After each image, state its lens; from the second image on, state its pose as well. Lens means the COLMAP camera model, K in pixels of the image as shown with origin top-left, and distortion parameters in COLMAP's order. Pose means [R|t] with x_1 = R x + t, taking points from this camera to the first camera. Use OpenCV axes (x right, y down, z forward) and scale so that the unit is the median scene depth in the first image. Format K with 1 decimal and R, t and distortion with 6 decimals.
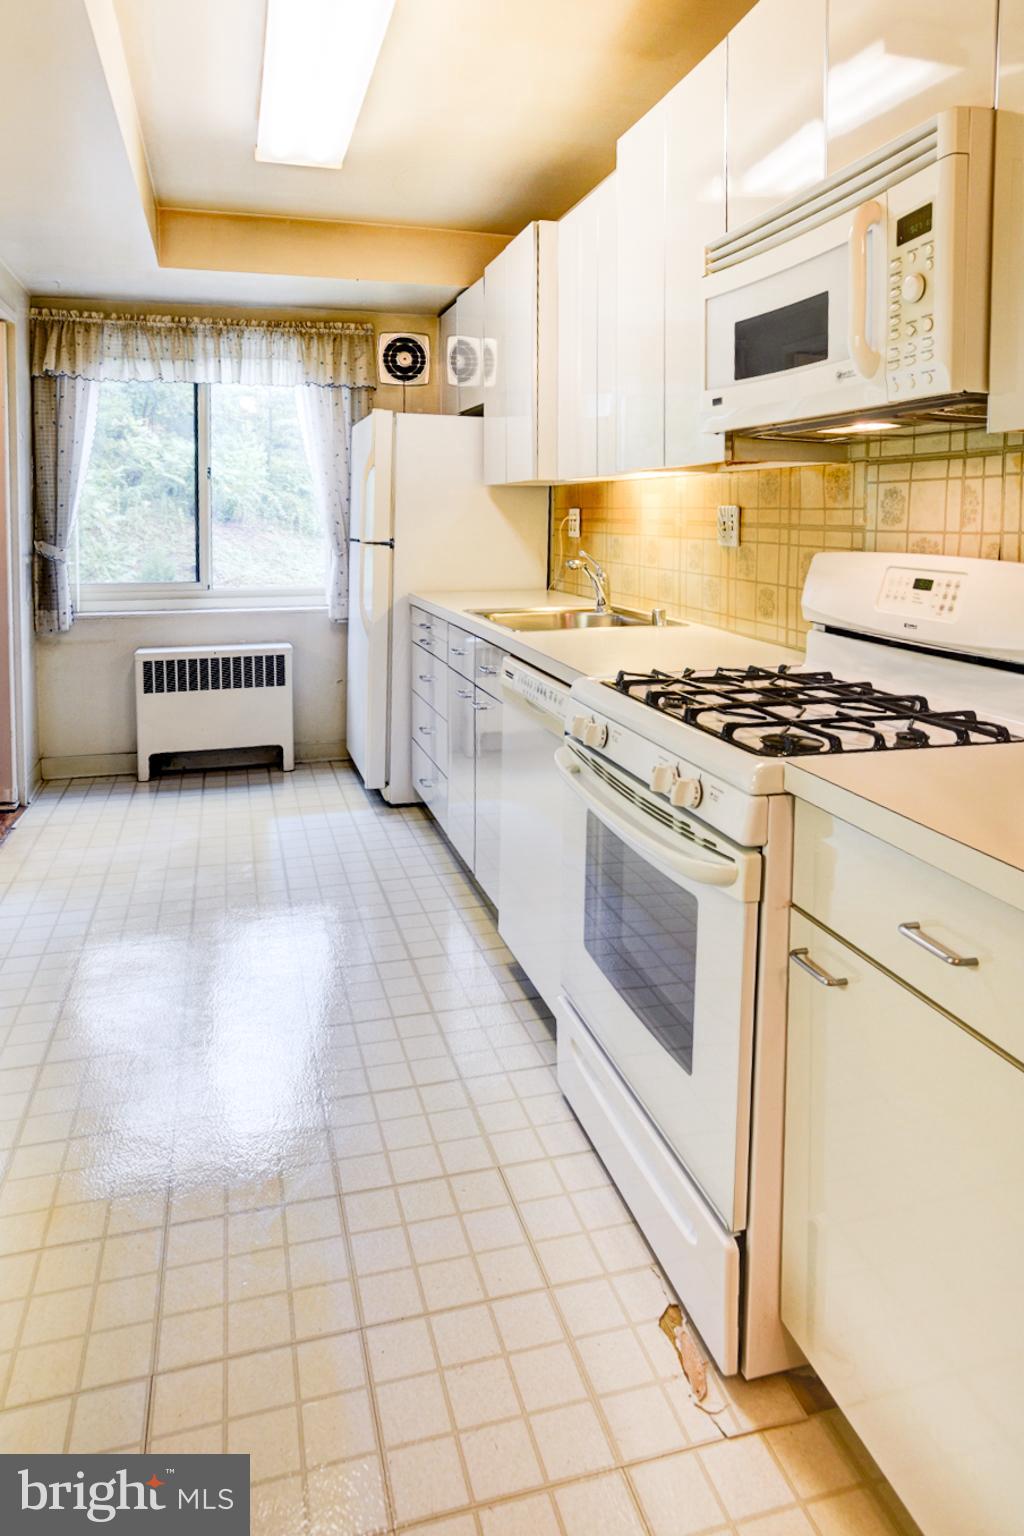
lens RADIAL K [[966.0, 0, 493.6], [0, 966.0, 621.0], [0, 0, 1]] dist [0.000668, -0.000552]
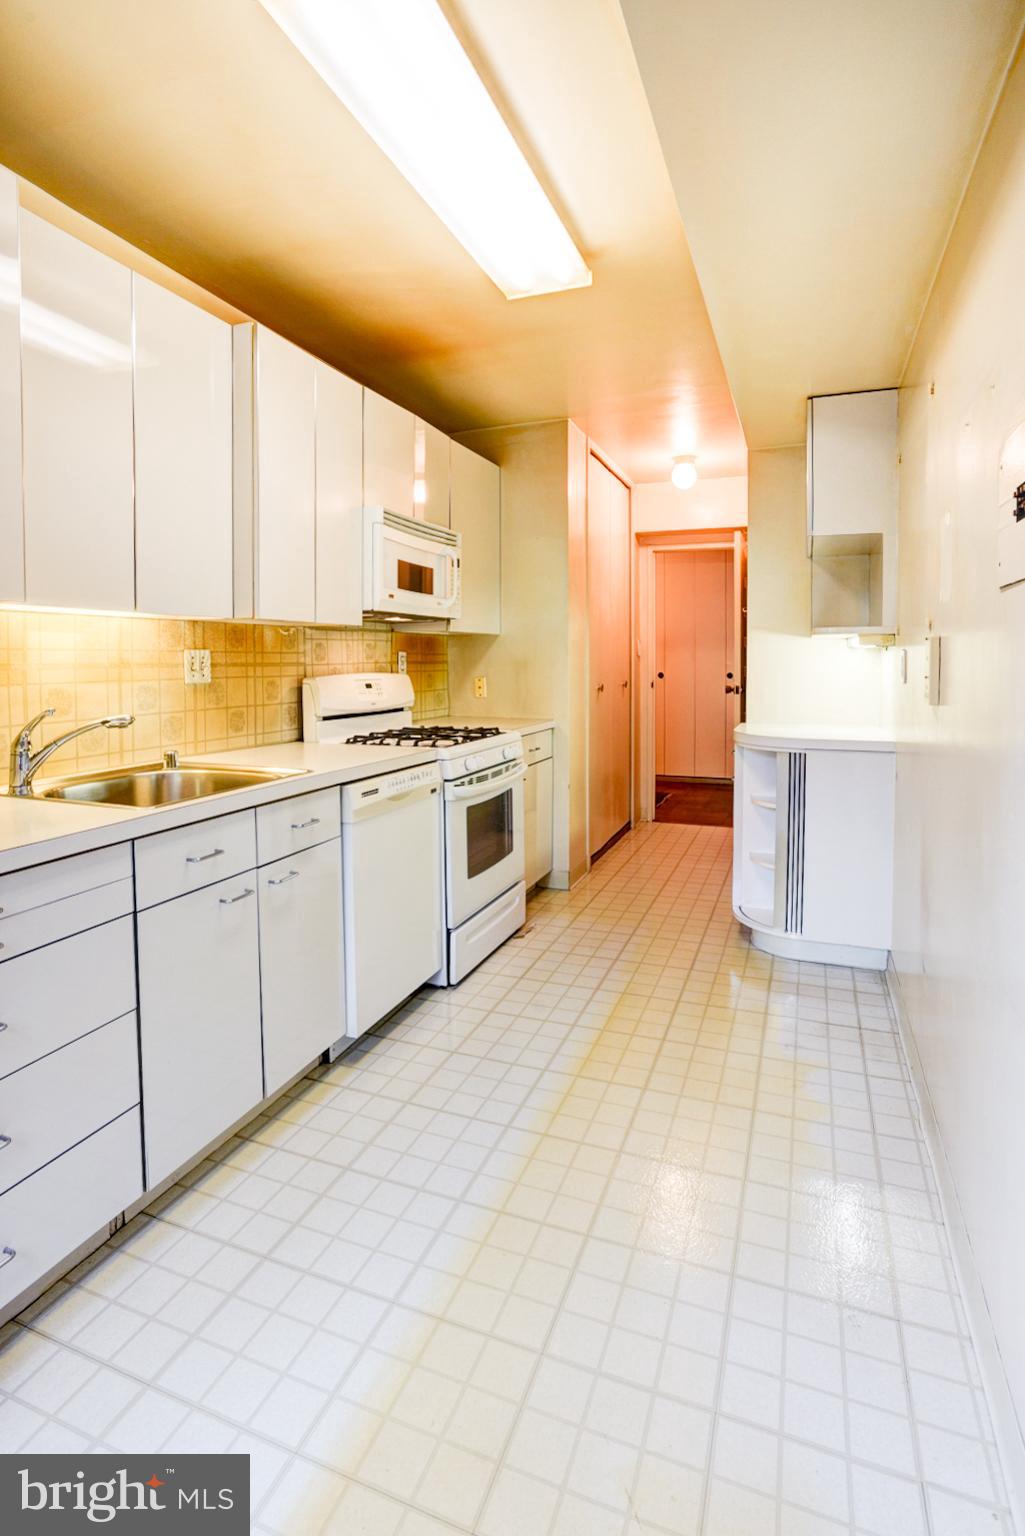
lens RADIAL K [[783.2, 0, 513.4], [0, 783.2, 697.2], [0, 0, 1]] dist [-0.045795, 0.022496]
pose [[-0.803989, -0.033130, 0.593720, -0.720342], [0.065038, 0.987558, 0.143178, -0.194663], [-0.591076, 0.153728, -0.791831, 1.727967]]
